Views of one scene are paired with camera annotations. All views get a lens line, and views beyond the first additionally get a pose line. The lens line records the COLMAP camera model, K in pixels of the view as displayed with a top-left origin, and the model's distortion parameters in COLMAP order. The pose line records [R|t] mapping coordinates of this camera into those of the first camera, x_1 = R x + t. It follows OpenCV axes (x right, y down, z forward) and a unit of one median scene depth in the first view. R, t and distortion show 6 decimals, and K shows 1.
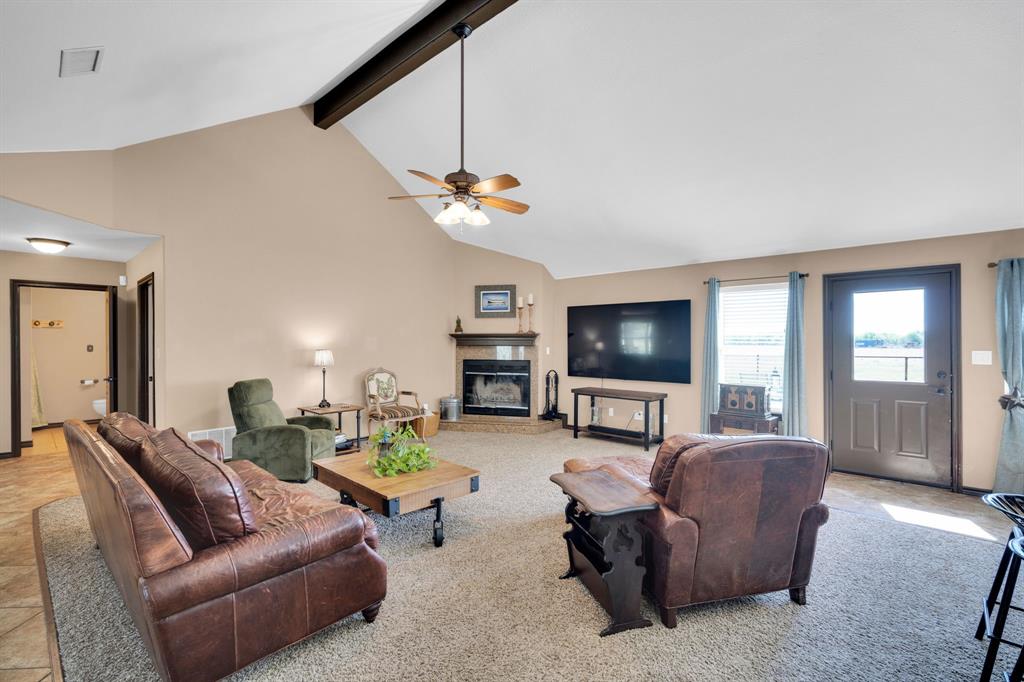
lens RADIAL K [[453.7, 0, 510.7], [0, 453.7, 336.3], [0, 0, 1]] dist [0.002400, -0.000338]
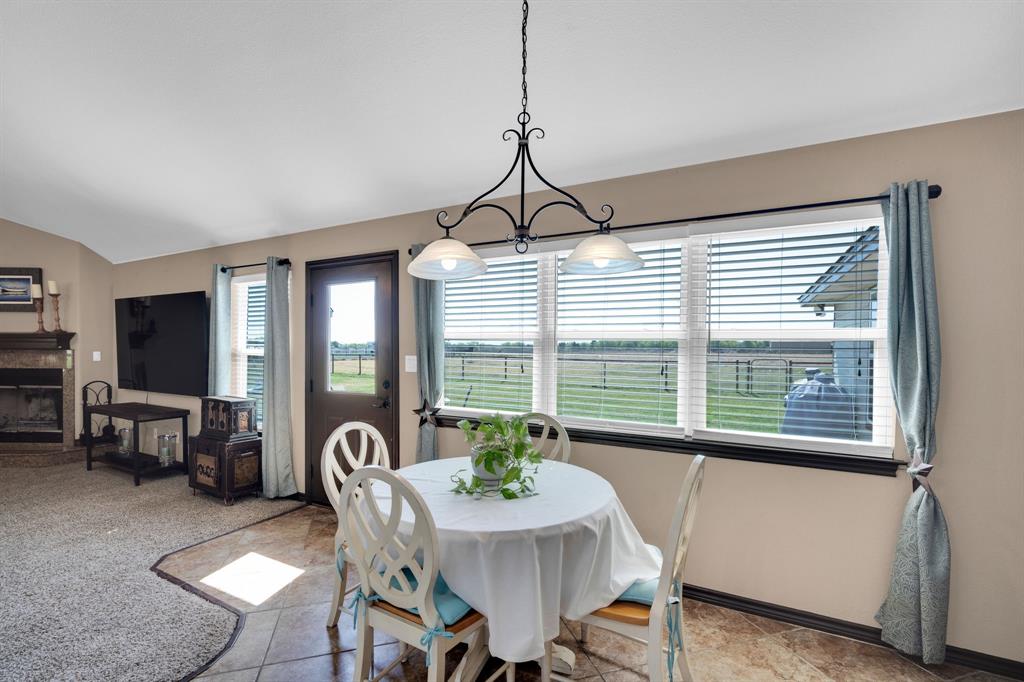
lens RADIAL K [[453.7, 0, 512.9], [0, 453.7, 346.8], [0, 0, 1]] dist [0.002400, -0.000338]
pose [[0.973259, -0.001531, 0.229707, 0.608981], [-0.002560, 0.999843, 0.017511, 0.001437], [-0.229697, -0.017631, 0.973102, 0.088600]]
